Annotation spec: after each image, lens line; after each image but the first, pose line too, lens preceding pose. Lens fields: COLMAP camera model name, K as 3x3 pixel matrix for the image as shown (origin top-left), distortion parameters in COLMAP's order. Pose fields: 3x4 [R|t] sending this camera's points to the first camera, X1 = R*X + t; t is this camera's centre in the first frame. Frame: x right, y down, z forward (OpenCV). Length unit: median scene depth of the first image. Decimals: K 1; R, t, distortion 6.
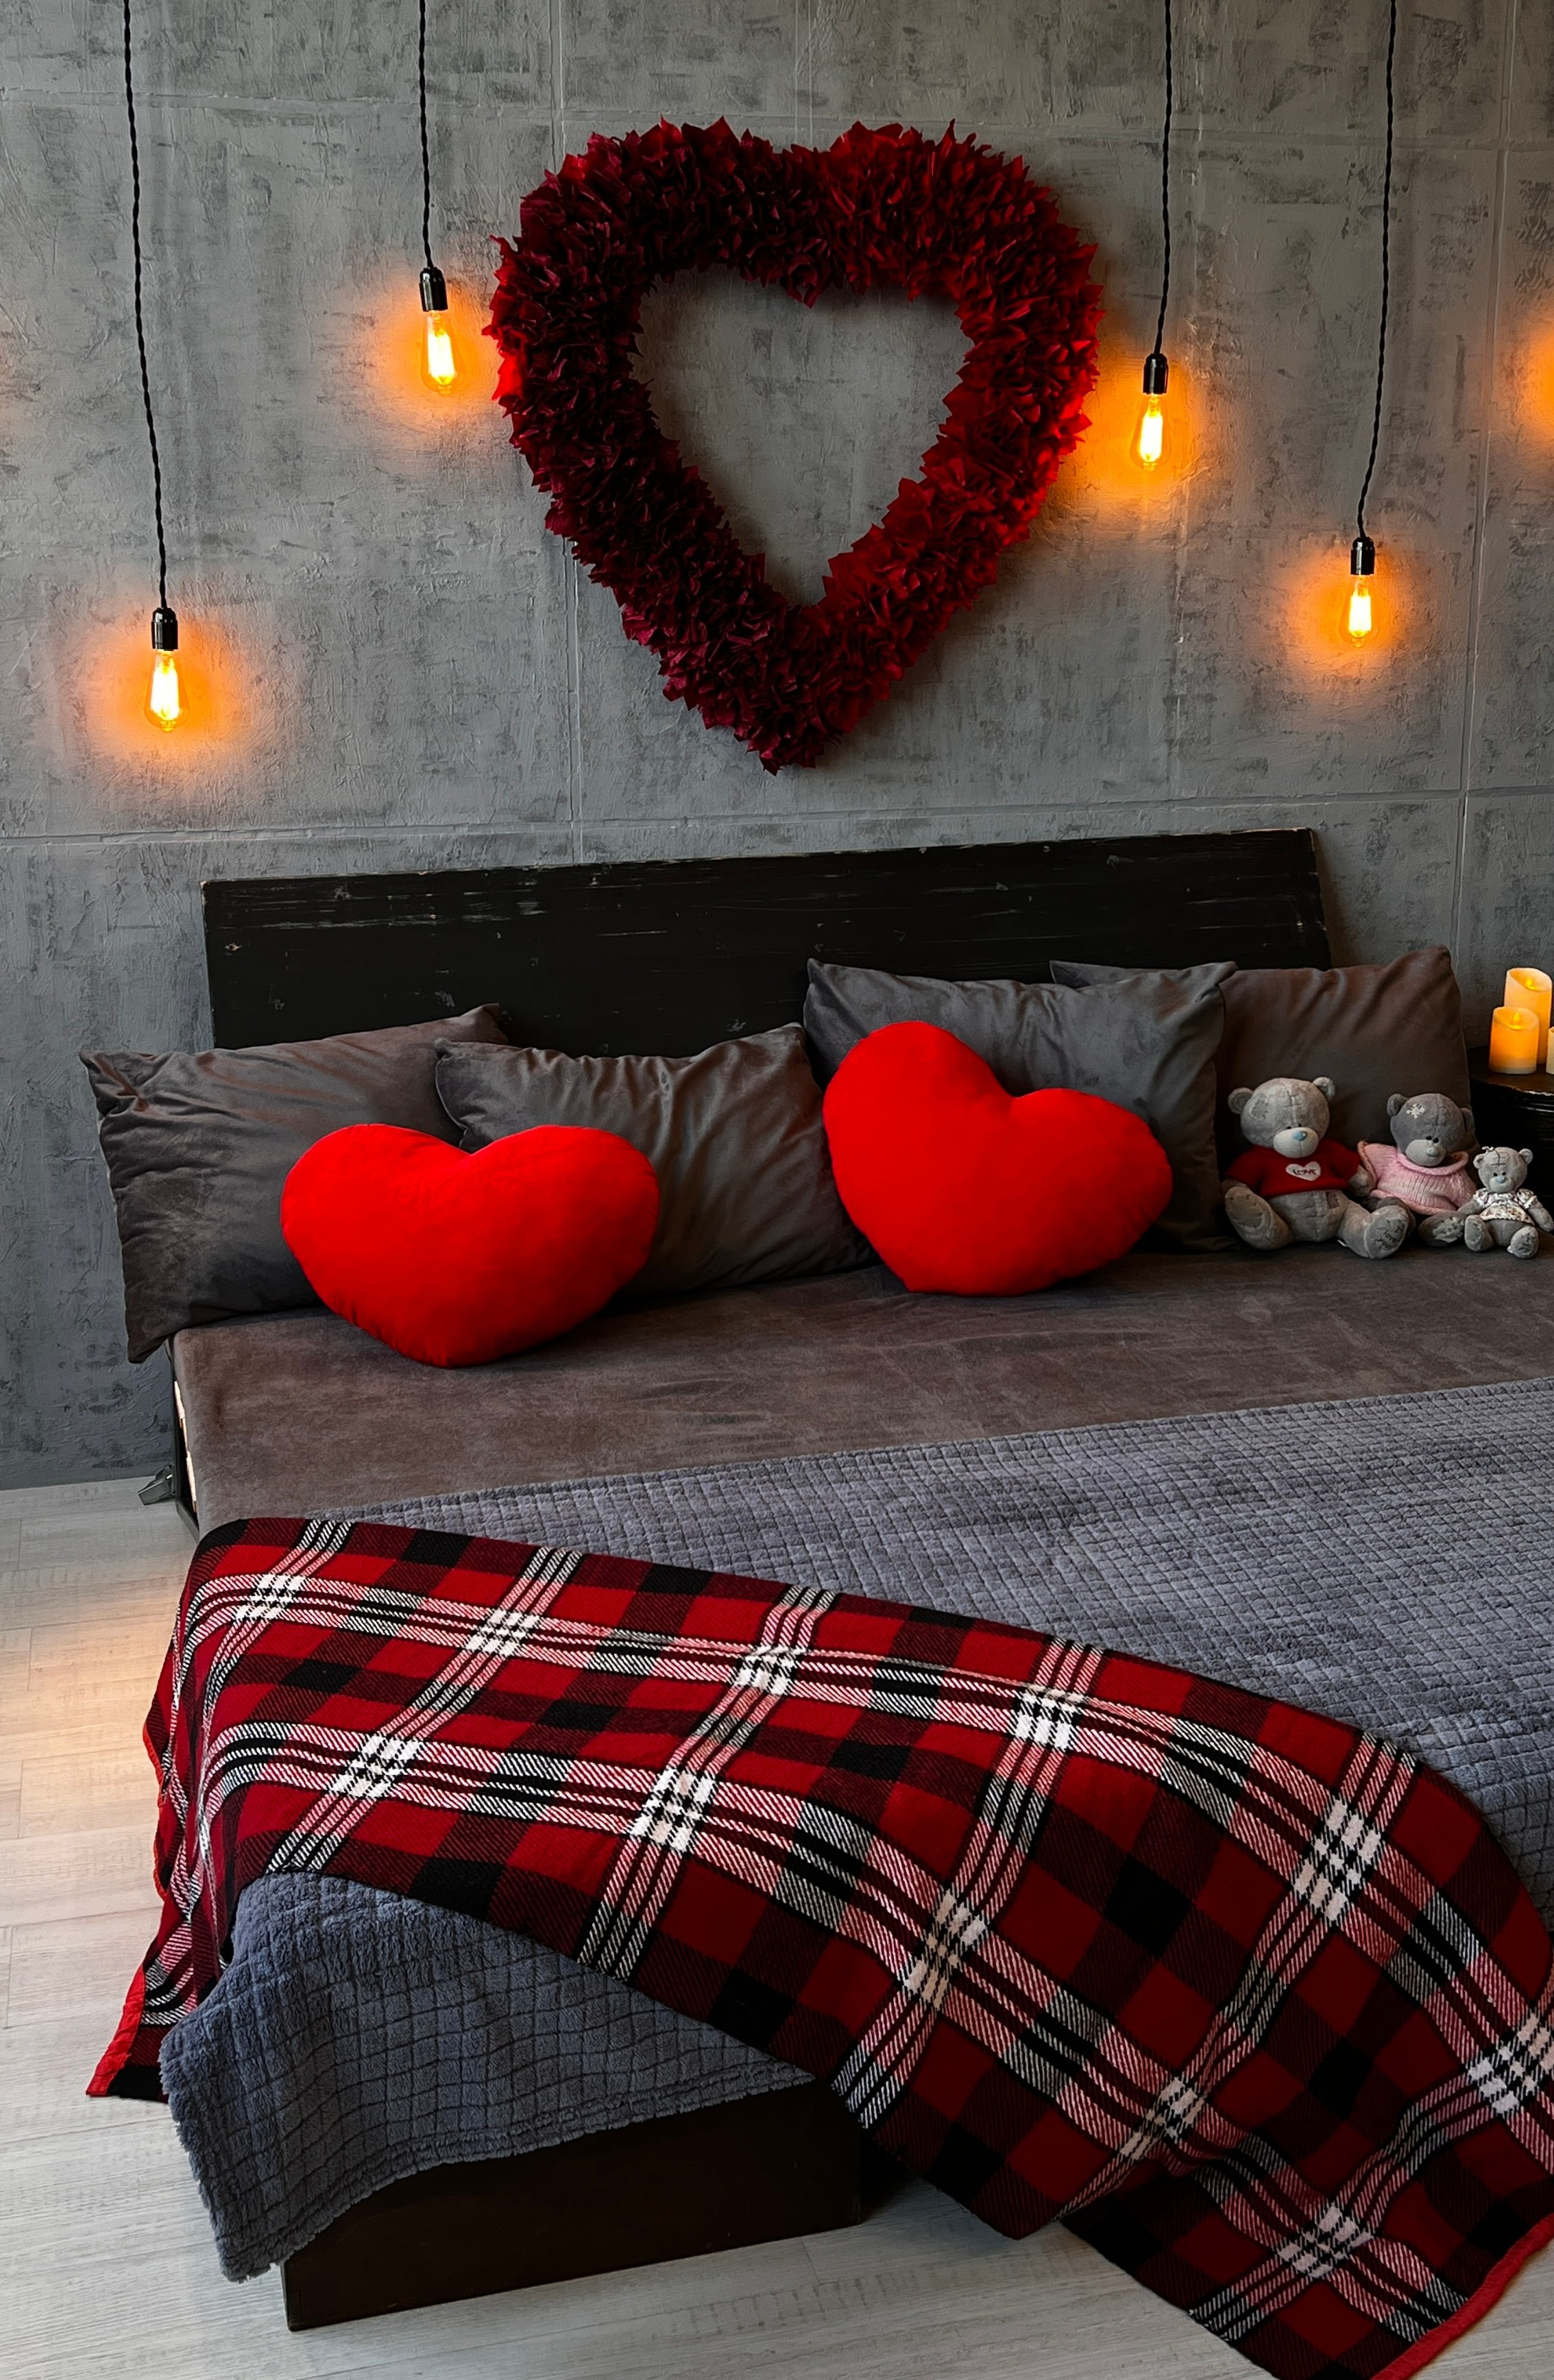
lens RADIAL K [[2542.3, 0, 769.9], [0, 2542.3, 1136.7], [0, 0, 1]] dist [0.155925, -0.427685]
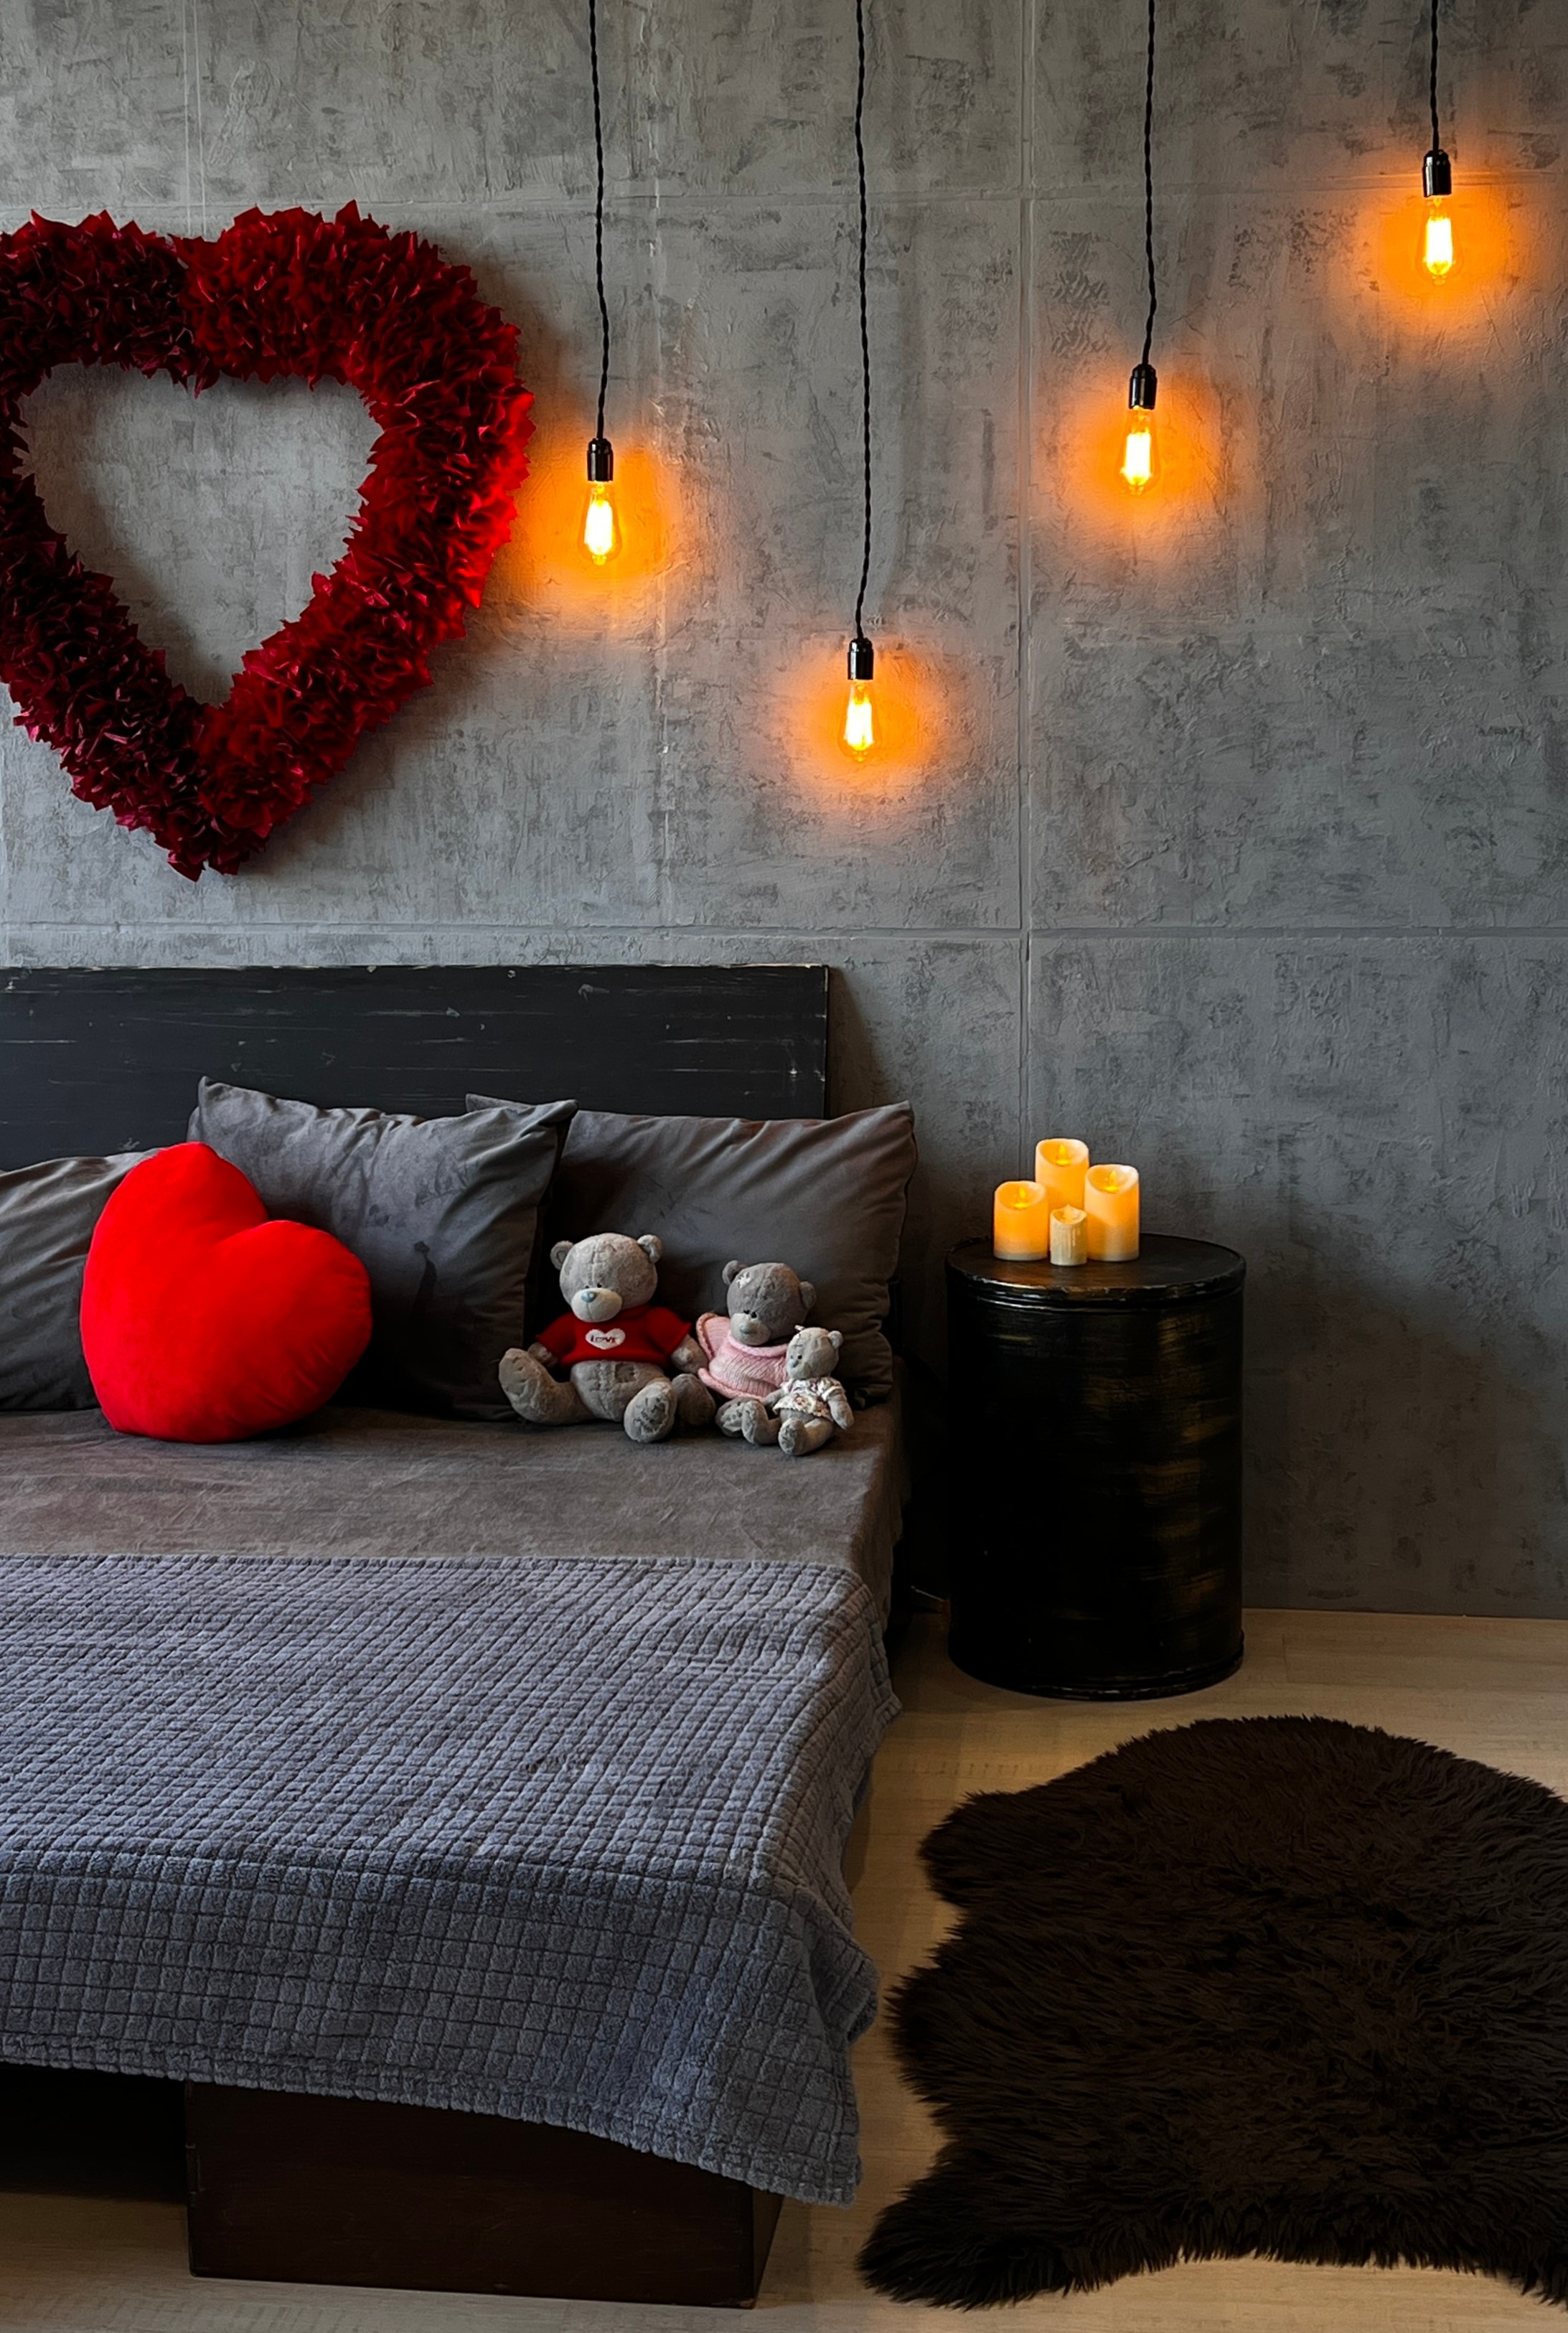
lens RADIAL K [[3152.3, 0, 772.6], [0, 3152.3, 1084.8], [0, 0, 1]] dist [0.245839, -0.924535]
pose [[0.932771, 0.047297, -0.357353, 0.639958], [-0.081894, 0.993237, -0.082302, 0.011252], [0.351043, 0.106034, 0.930336, -0.002974]]
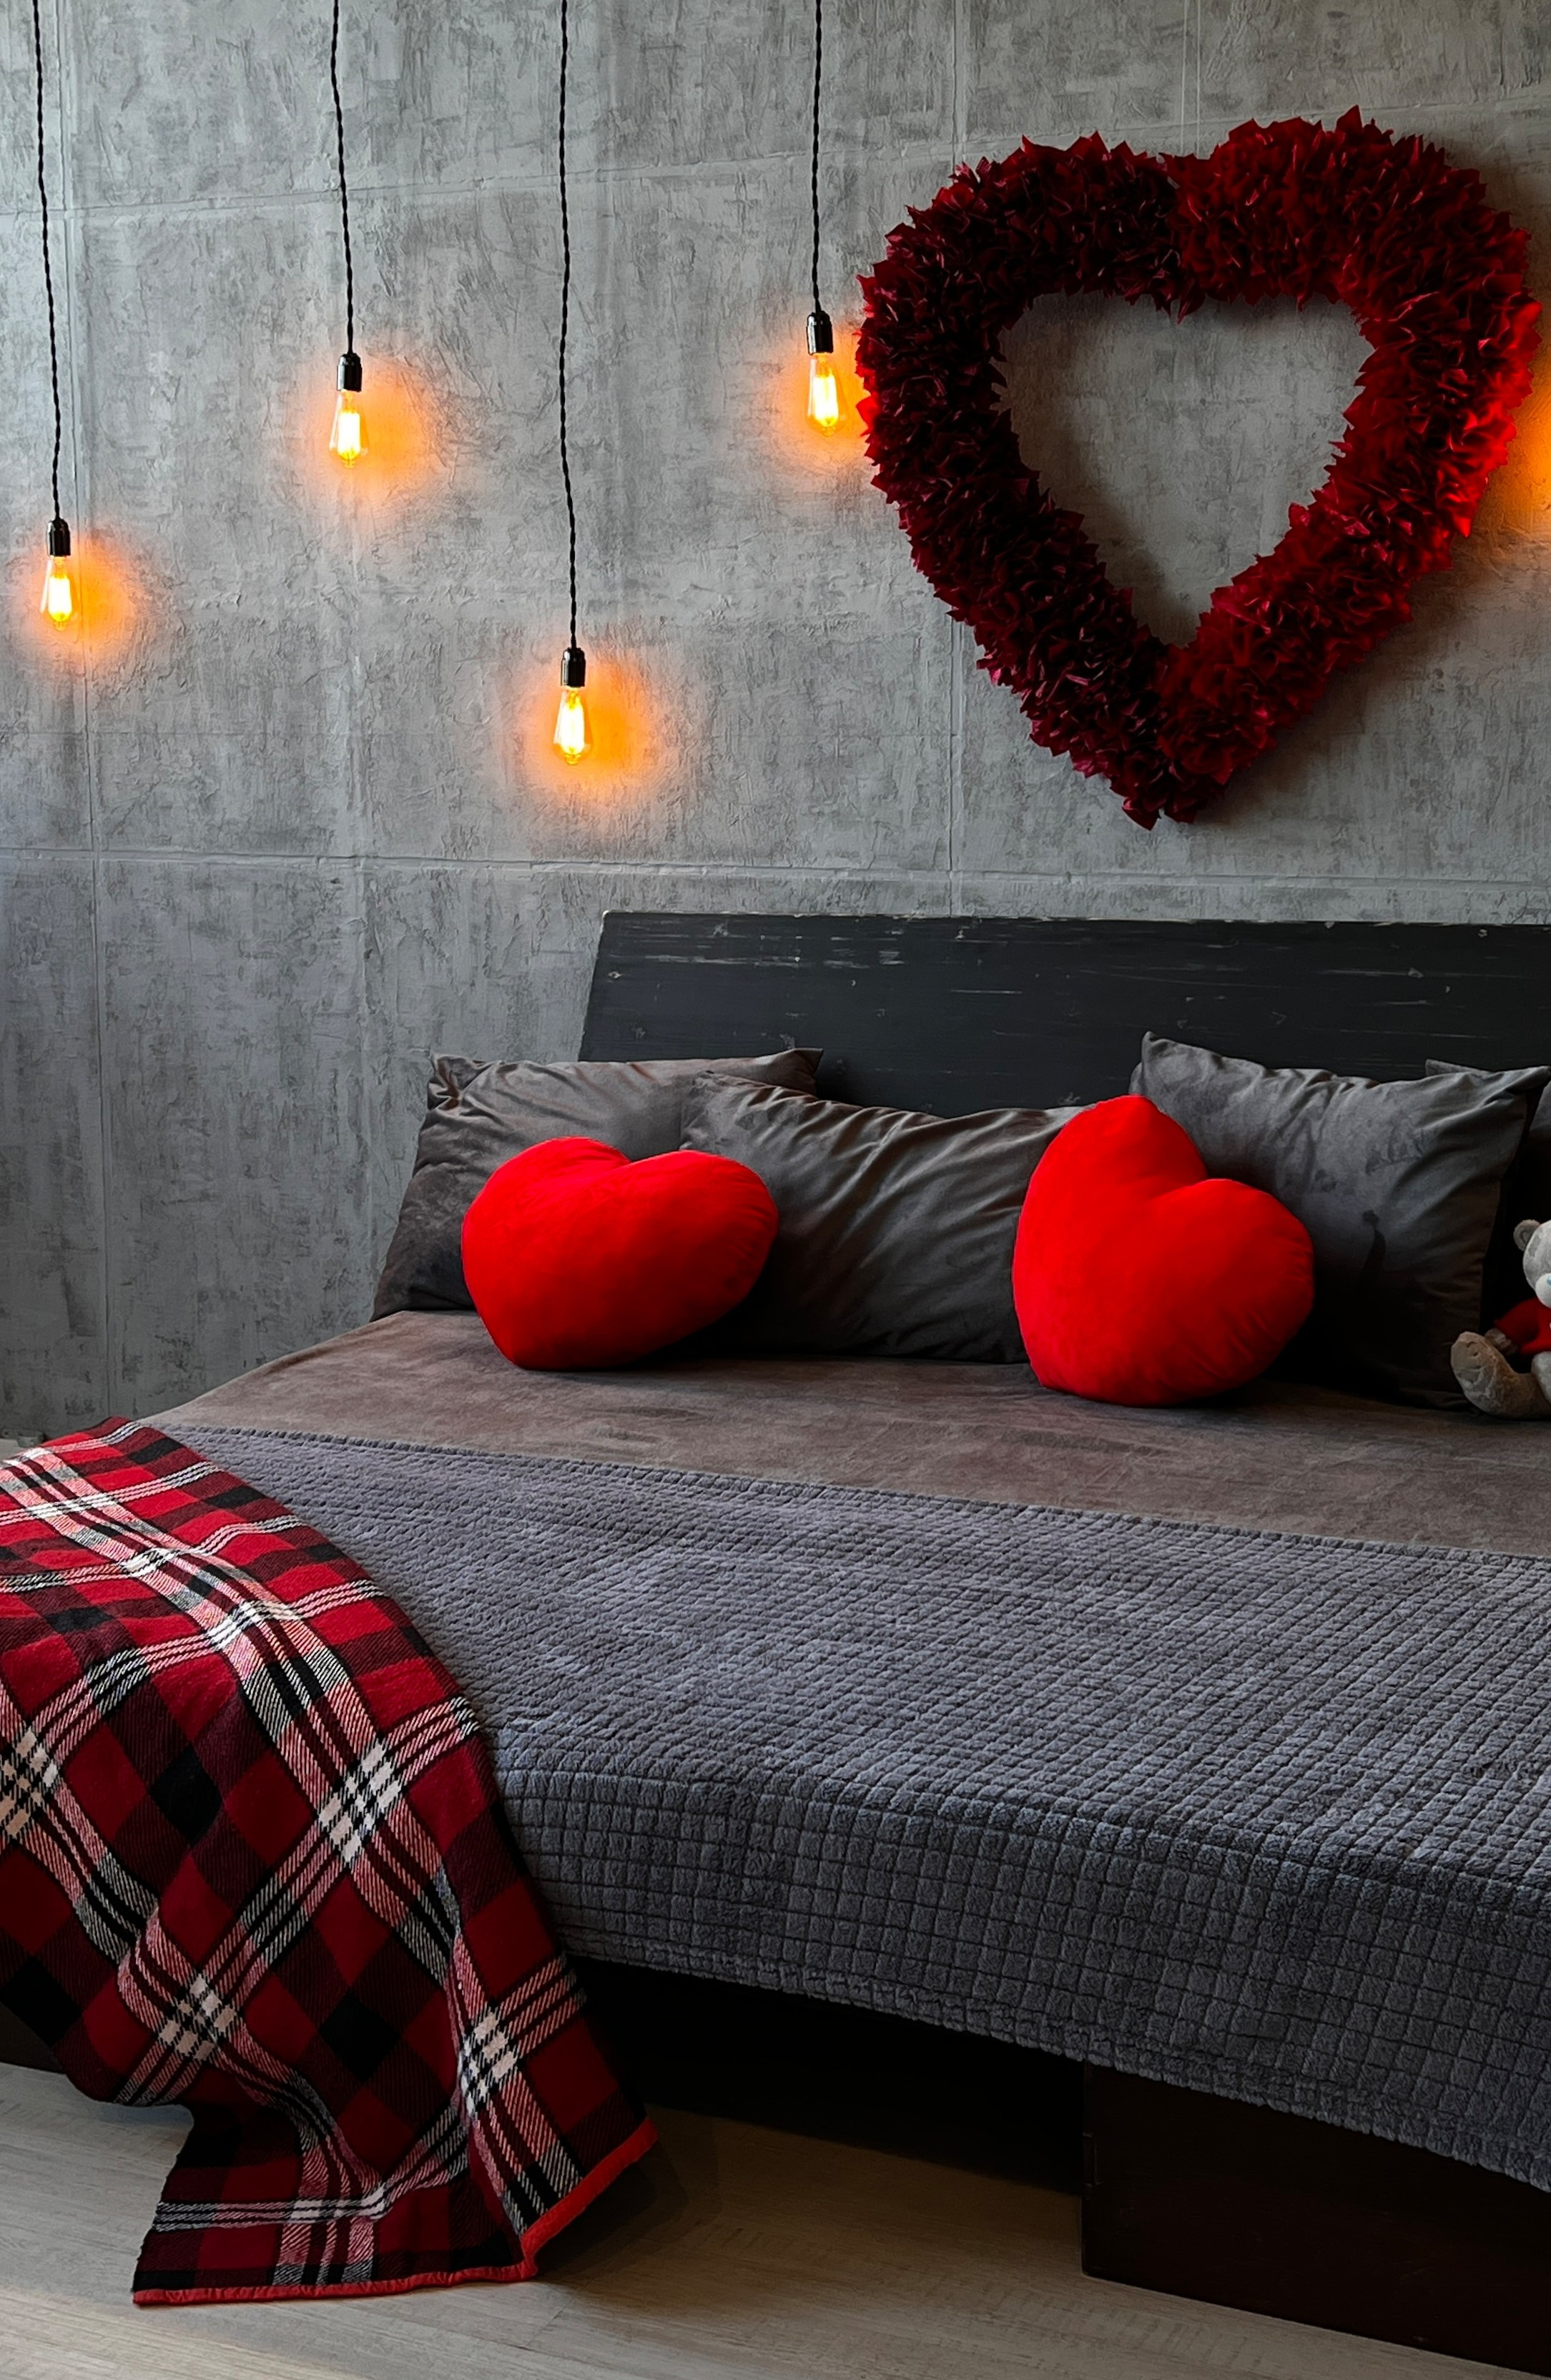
lens RADIAL K [[3145.9, 0, 757.0], [0, 3145.9, 1093.8], [0, 0, 1]] dist [0.211703, -0.726027]
pose [[0.780533, 0.083395, -0.619527, 0.613176], [-0.146391, 0.987888, -0.051456, 0.029153], [0.607732, 0.130856, 0.783287, 0.053354]]
